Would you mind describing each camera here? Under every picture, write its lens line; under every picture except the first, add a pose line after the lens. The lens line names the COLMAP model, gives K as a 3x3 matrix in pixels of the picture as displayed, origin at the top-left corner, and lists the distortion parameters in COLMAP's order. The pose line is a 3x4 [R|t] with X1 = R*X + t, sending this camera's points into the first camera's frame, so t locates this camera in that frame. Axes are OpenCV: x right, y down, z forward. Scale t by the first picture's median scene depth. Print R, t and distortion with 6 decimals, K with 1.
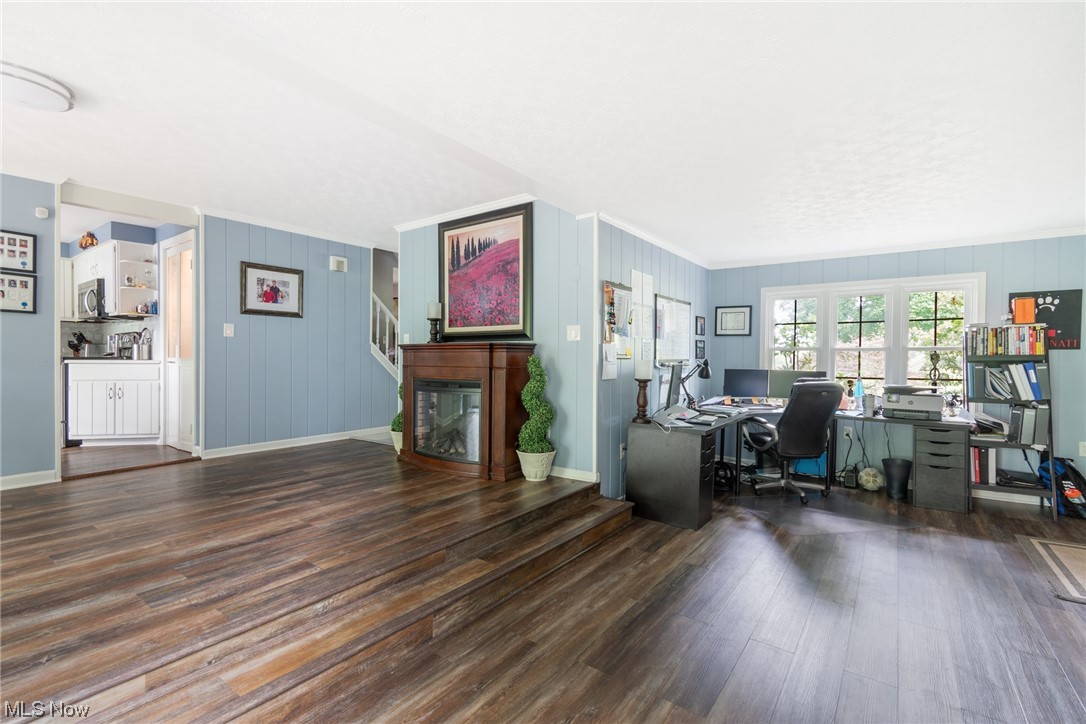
lens RADIAL K [[482.9, 0, 560.0], [0, 482.9, 357.5], [0, 0, 1]] dist [0.004926, -0.000707]
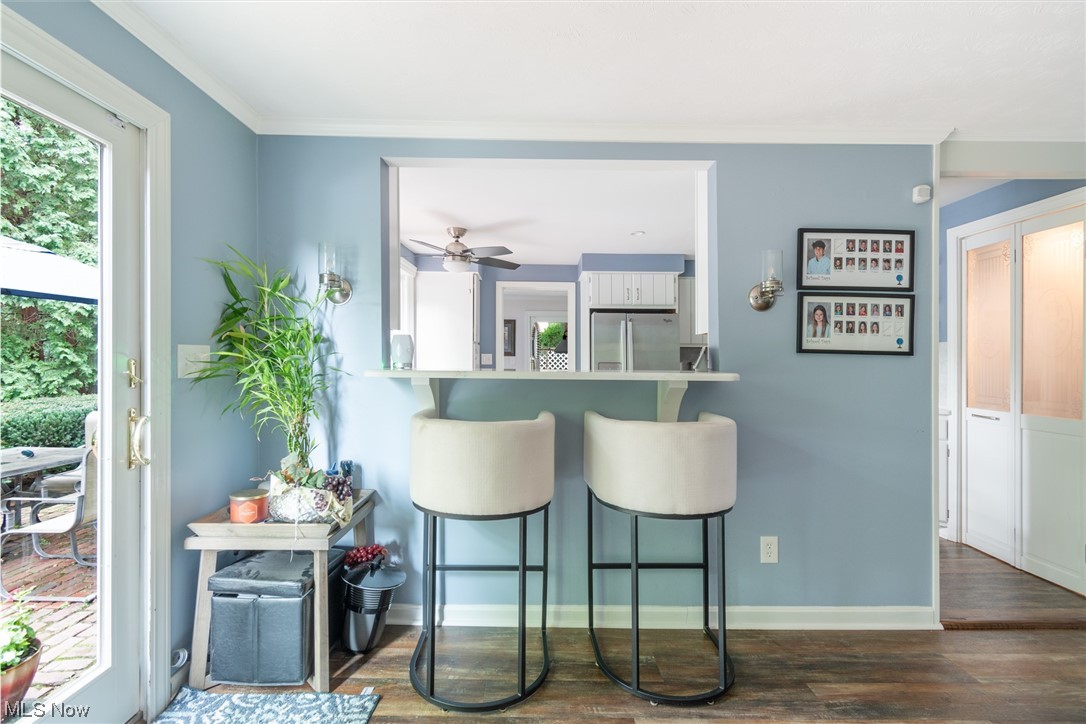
lens RADIAL K [[482.9, 0, 545.2], [0, 482.9, 357.4], [0, 0, 1]] dist [0.004926, -0.000707]
pose [[0.578959, -0.005758, -0.815337, -0.846594], [-0.003099, 0.999952, -0.009262, -0.080629], [0.815351, 0.007888, 0.578913, 0.249006]]
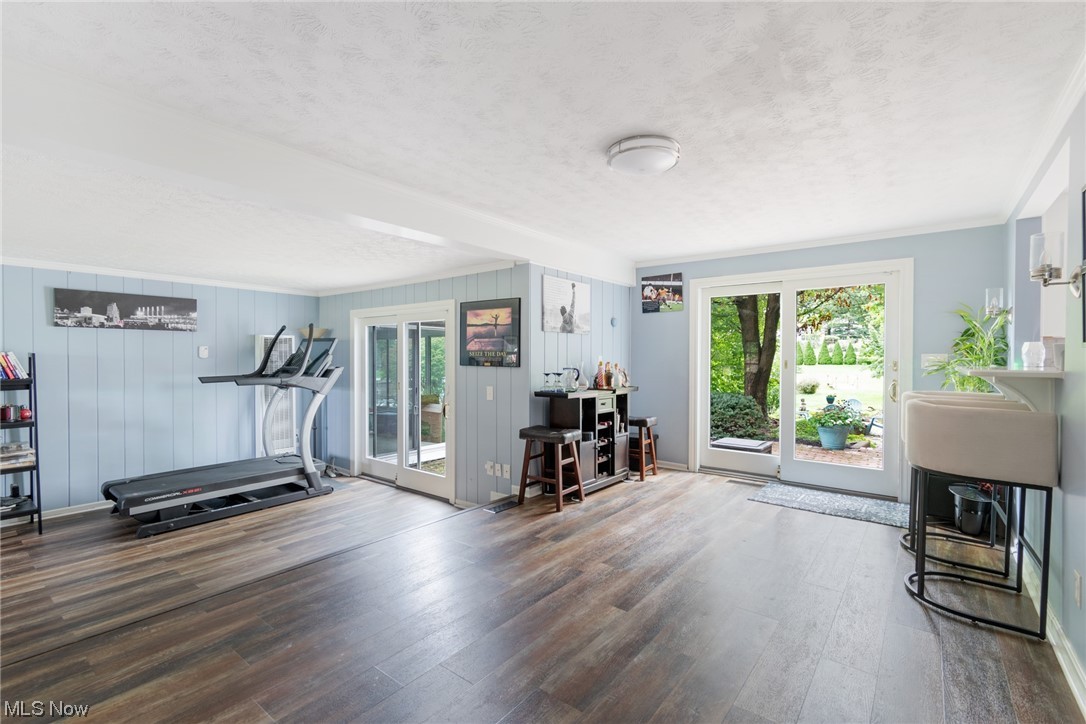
lens RADIAL K [[482.9, 0, 535.8], [0, 482.9, 368.4], [0, 0, 1]] dist [0.004926, -0.000707]
pose [[-0.998276, -0.010631, 0.057716, -0.634092], [-0.009410, 0.999727, 0.021388, -0.078843], [-0.057928, 0.020808, -0.998104, 1.396593]]
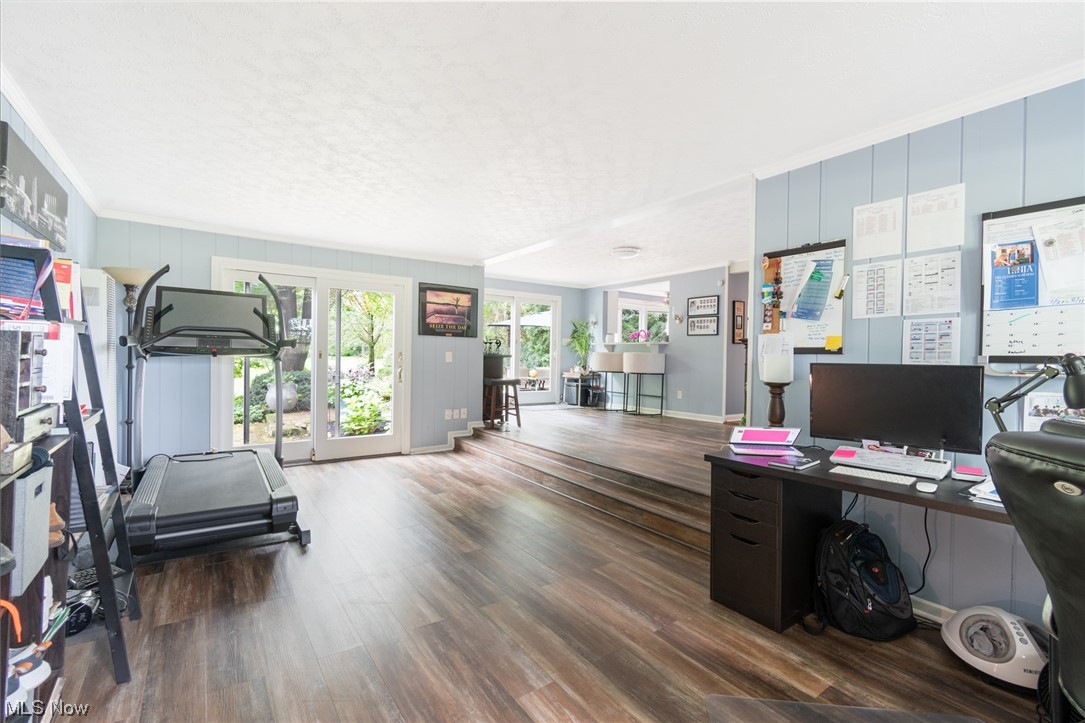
lens RADIAL K [[482.4, 0, 533.4], [0, 482.4, 376.1], [0, 0, 1]] dist [0.004926, -0.000707]
pose [[-0.351388, 0.027824, -0.935816, 1.016731], [-0.016030, 0.999233, 0.035728, 0.016354], [0.936092, 0.027556, -0.350673, 0.995892]]
